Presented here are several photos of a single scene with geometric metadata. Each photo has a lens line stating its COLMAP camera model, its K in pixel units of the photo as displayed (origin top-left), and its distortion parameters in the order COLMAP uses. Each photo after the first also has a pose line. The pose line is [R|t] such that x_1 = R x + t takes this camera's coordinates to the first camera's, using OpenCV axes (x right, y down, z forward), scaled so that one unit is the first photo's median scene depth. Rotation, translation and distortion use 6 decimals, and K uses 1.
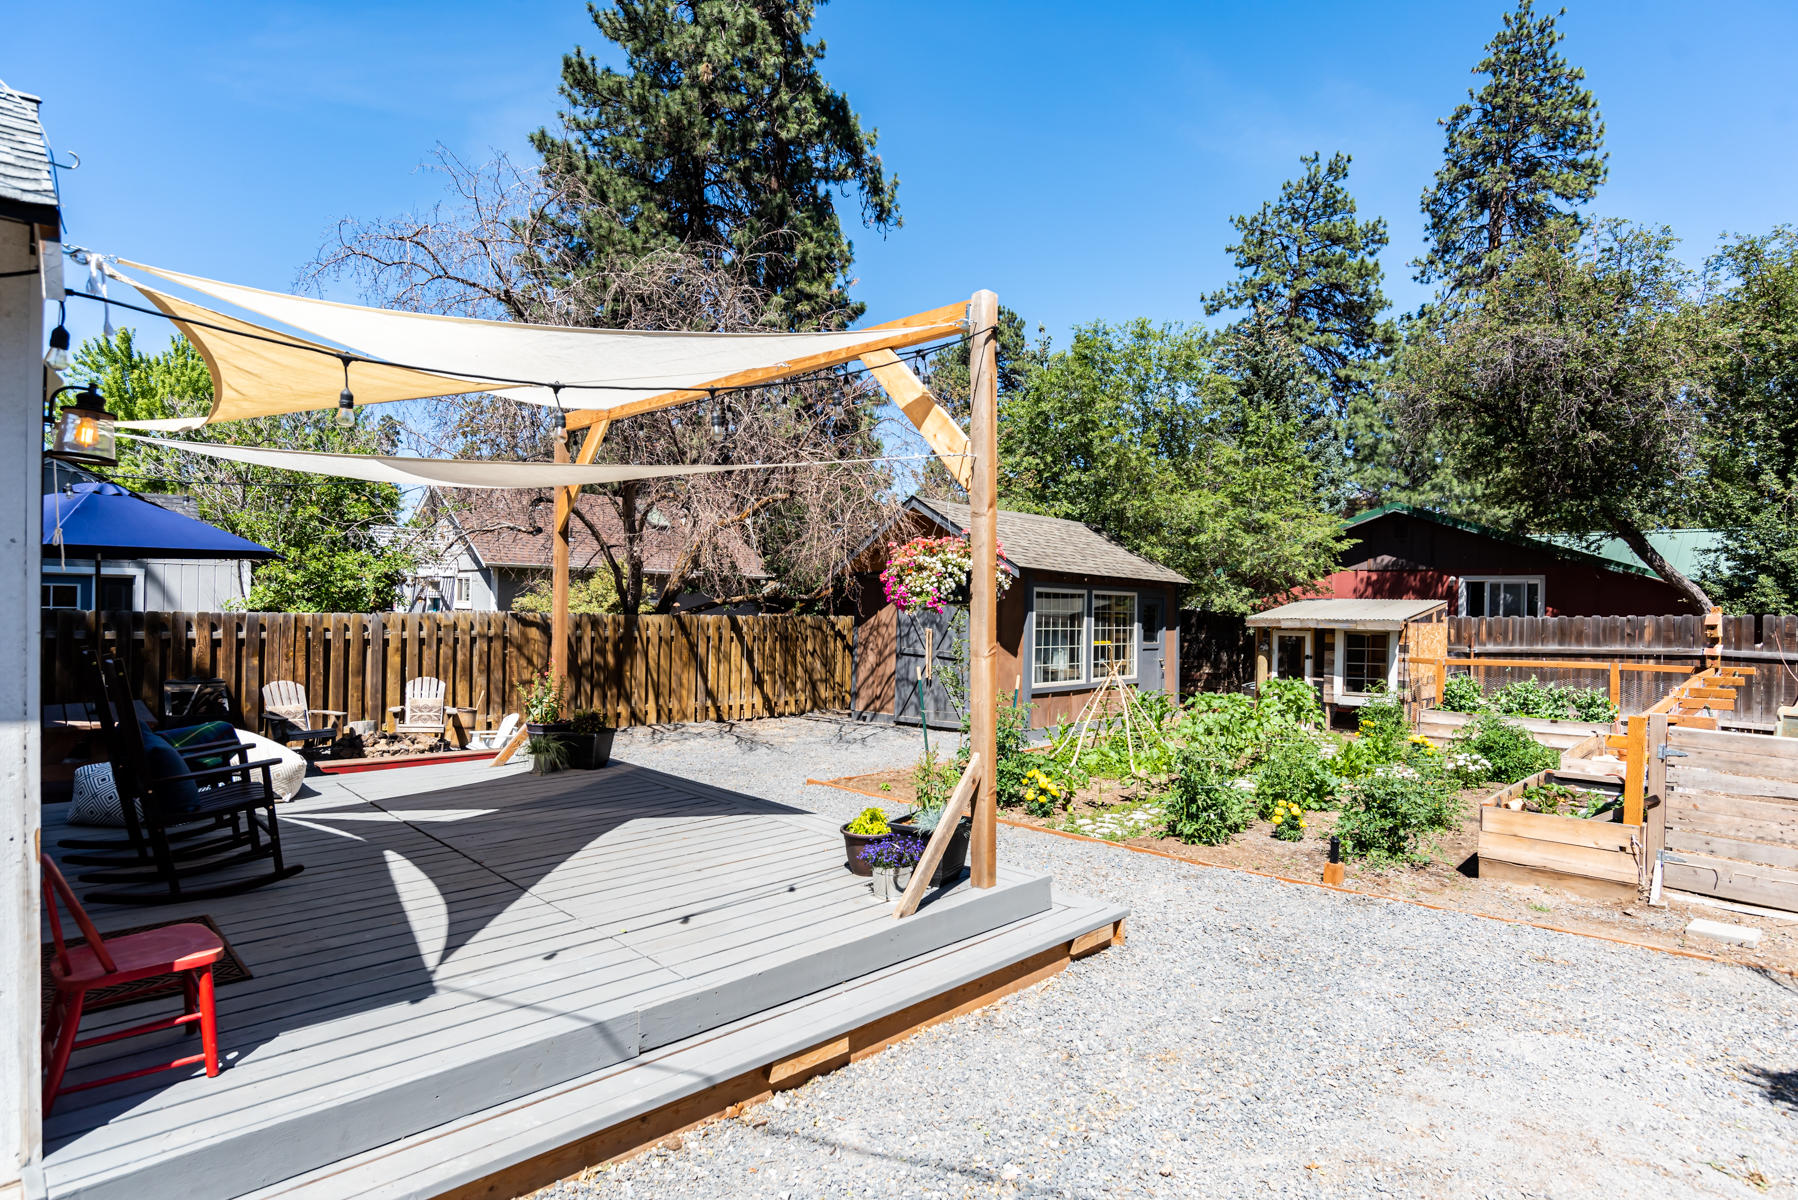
lens RADIAL K [[930.3, 0, 899.0], [0, 930.3, 600.0], [0, 0, 1]] dist [-0.037356, 0.014927]
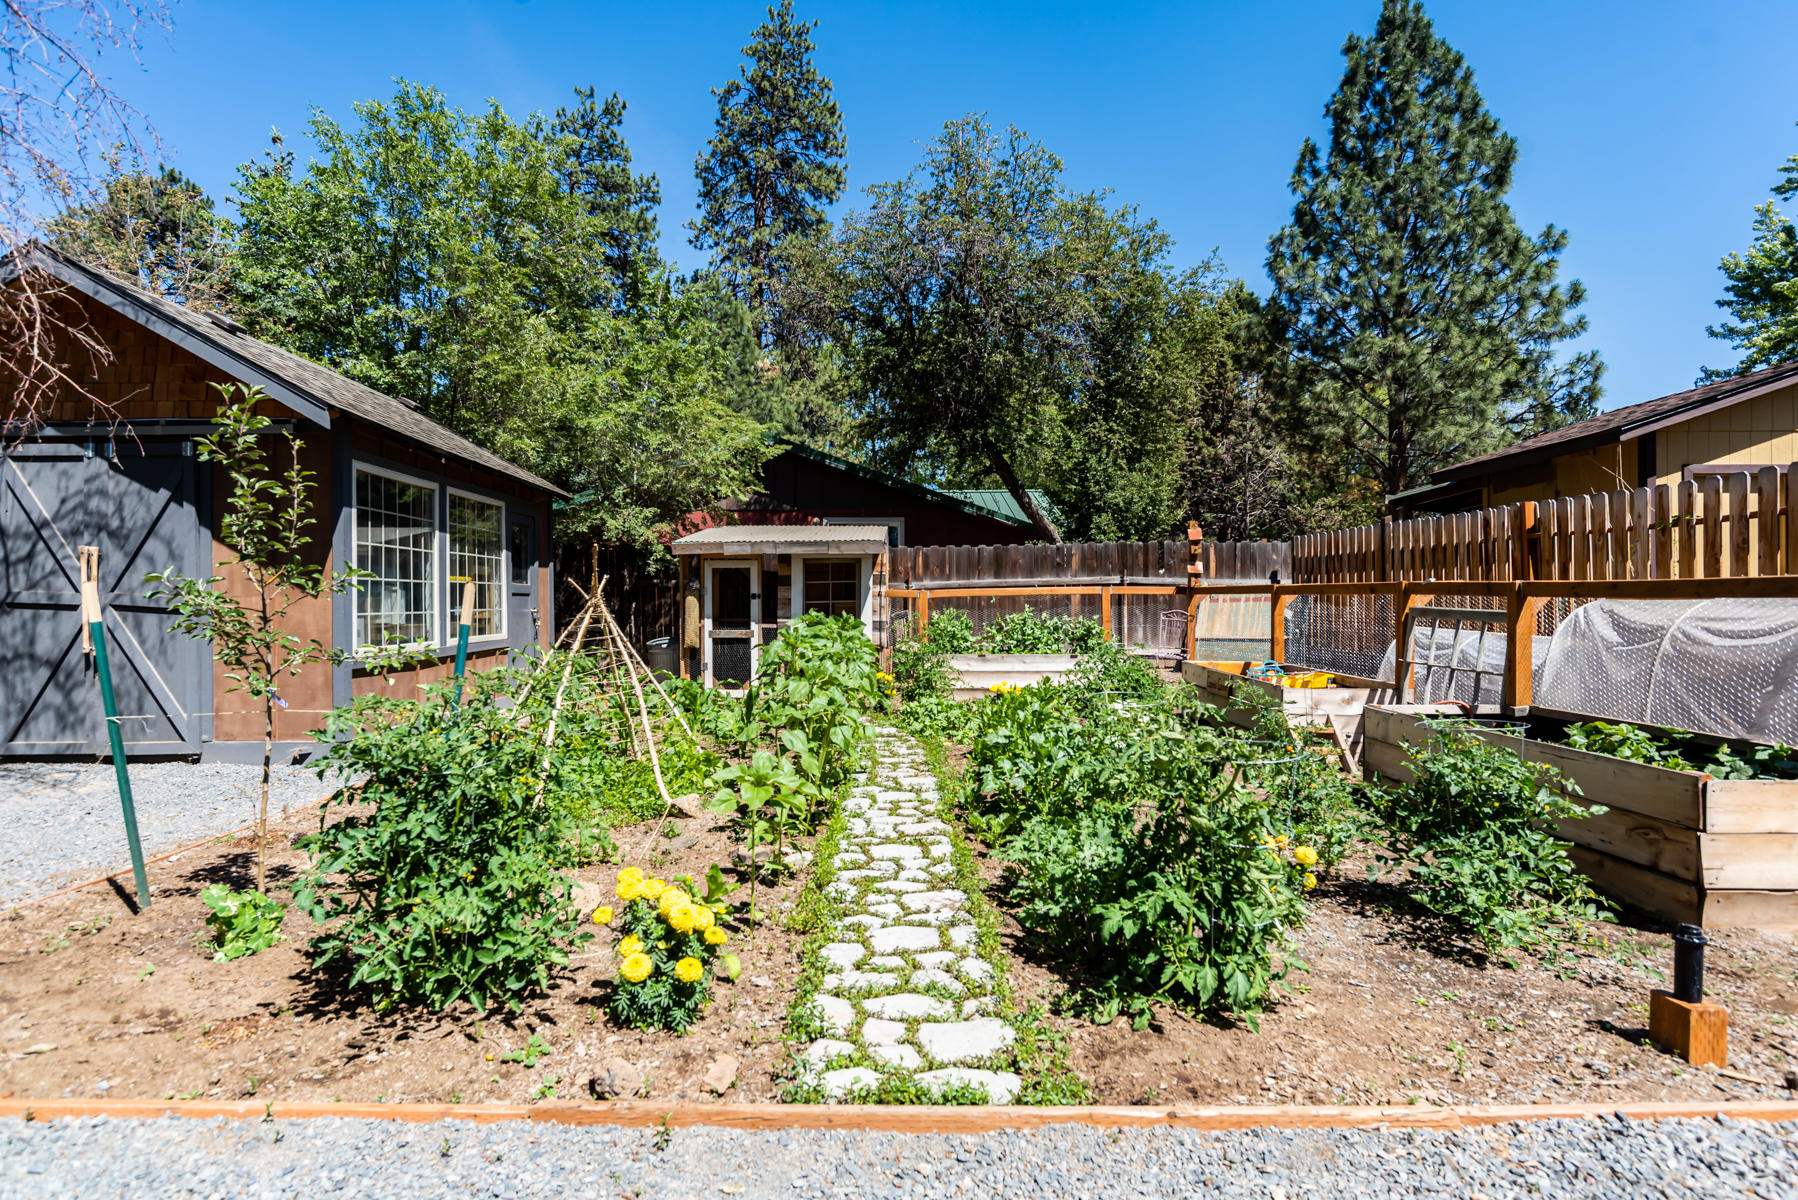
lens RADIAL K [[948.0, 0, 856.8], [0, 948.0, 601.7], [0, 0, 1]] dist [-0.057107, 0.032245]
pose [[0.732115, -0.017606, 0.680954, -0.002827], [0.005034, 0.999778, 0.020437, 0.046009], [-0.681163, -0.011534, 0.732041, 0.363550]]
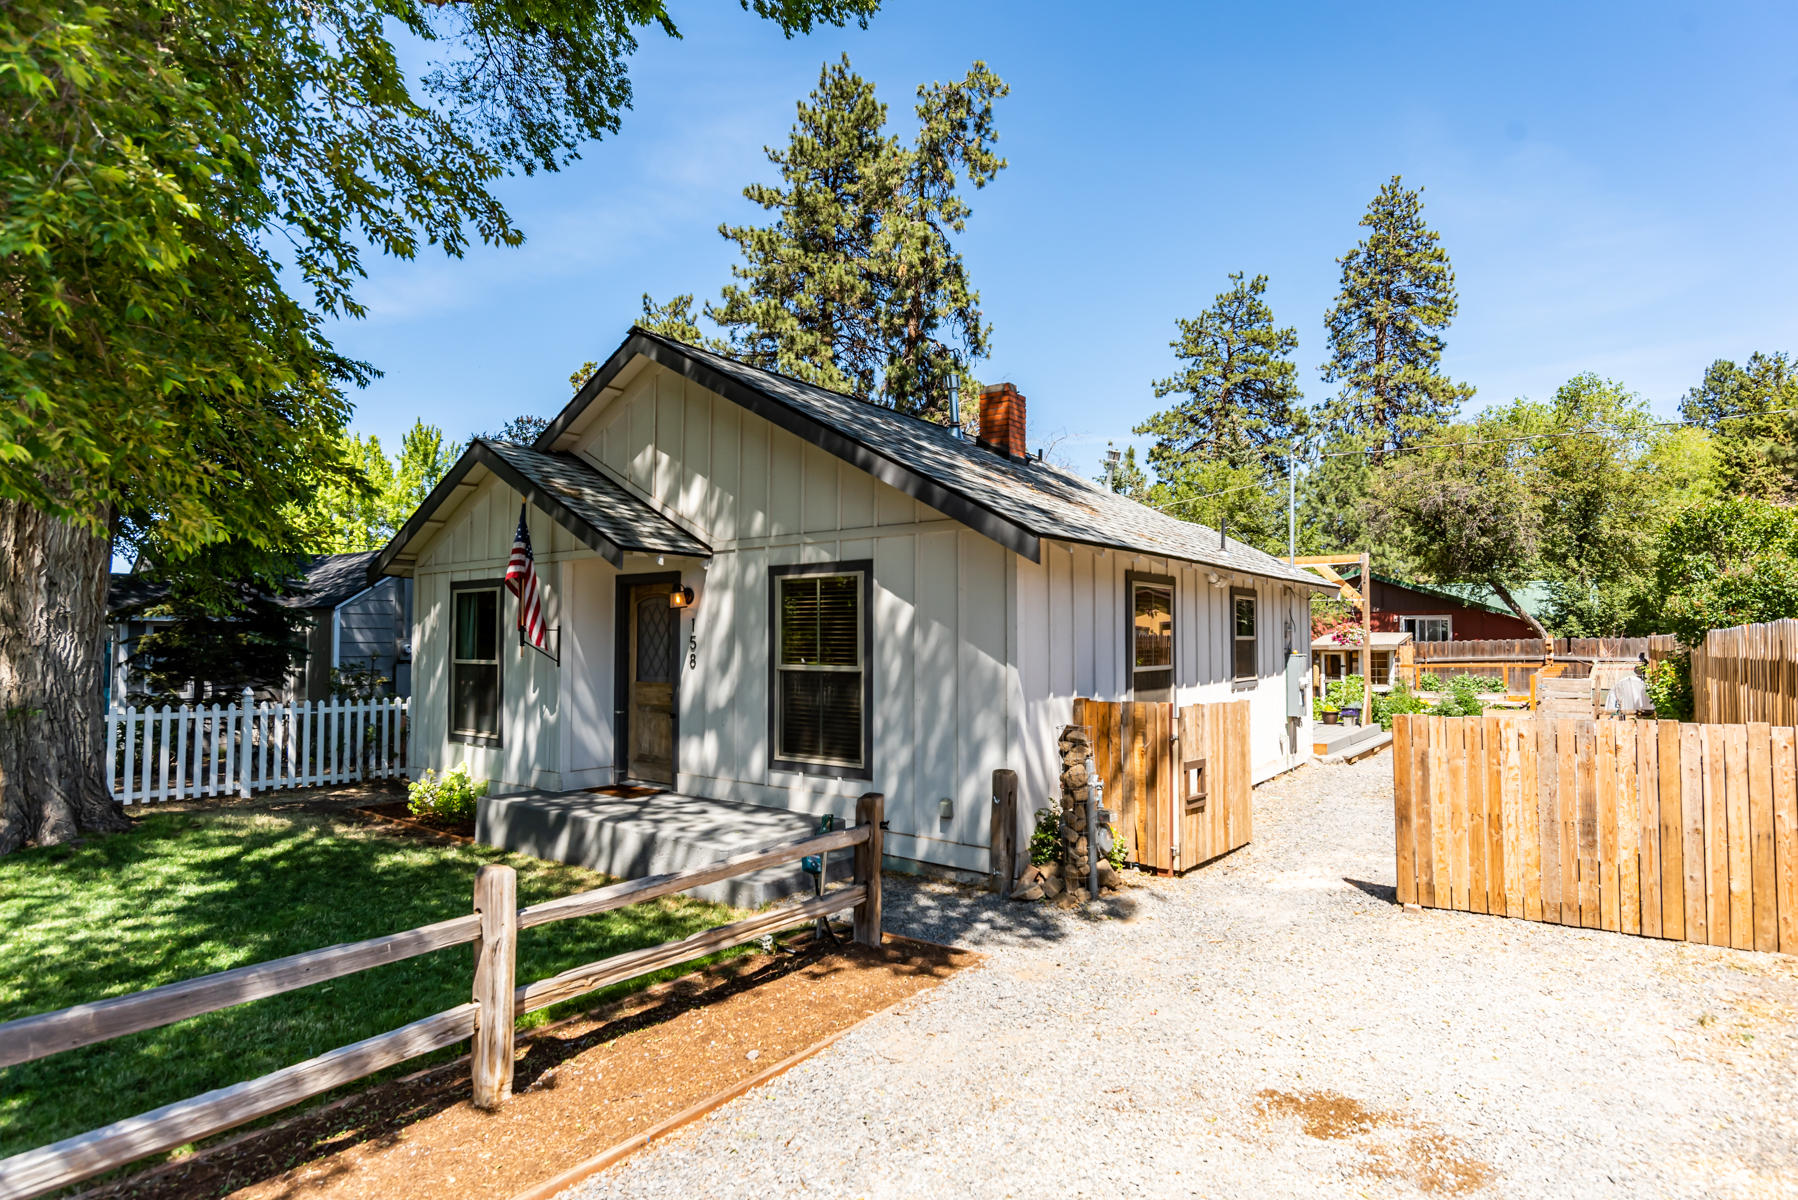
lens RADIAL K [[959.0, 0, 894.5], [0, 959.0, 605.2], [0, 0, 1]] dist [-0.048038, 0.017766]
pose [[0.990861, -0.013941, 0.134165, -0.586430], [0.017705, 0.999481, -0.026906, -0.019224], [-0.133720, 0.029035, 0.990594, -0.622731]]
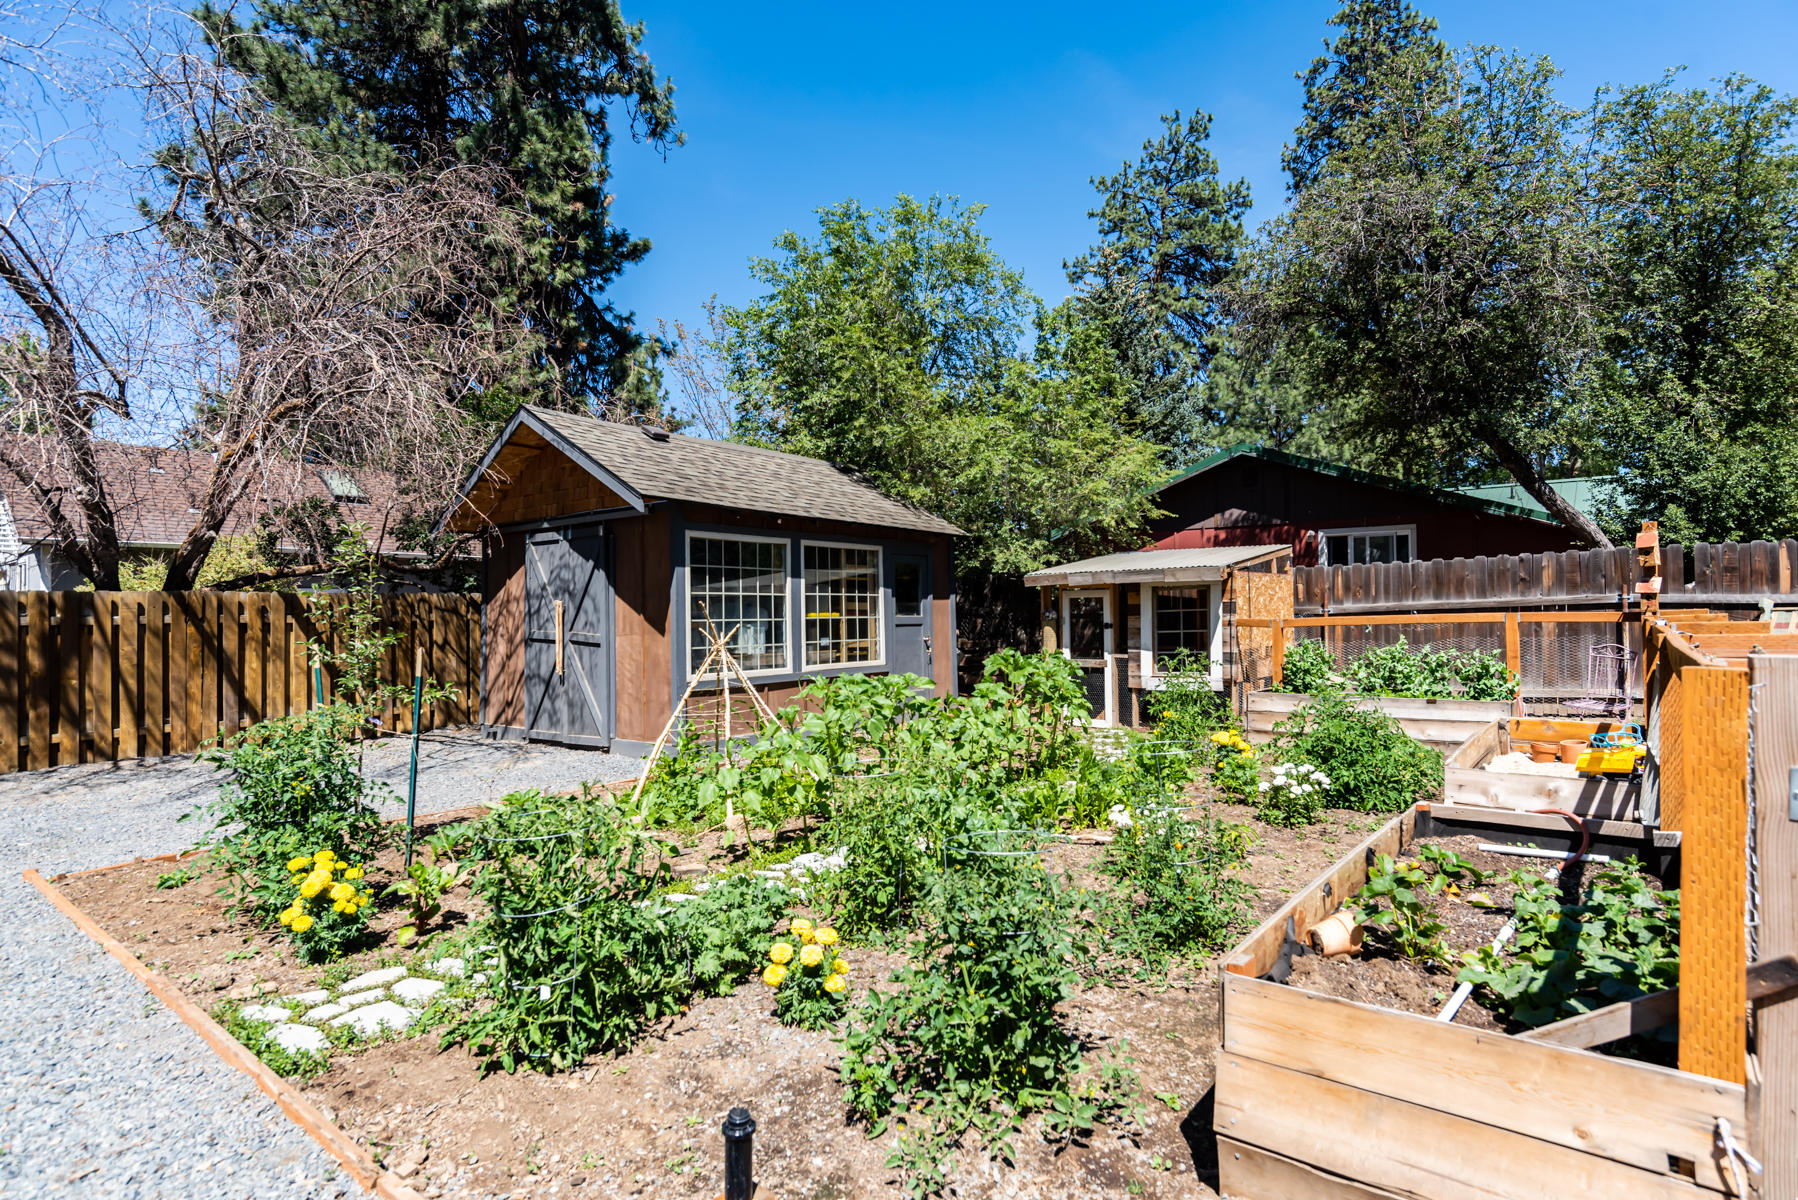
lens RADIAL K [[938.0, 0, 907.3], [0, 938.0, 596.0], [0, 0, 1]] dist [-0.050328, 0.020161]
pose [[0.993879, -0.027699, 0.106946, 0.190844], [0.028704, 0.999557, -0.007867, 0.035933], [-0.106680, 0.010889, 0.994234, 0.265998]]
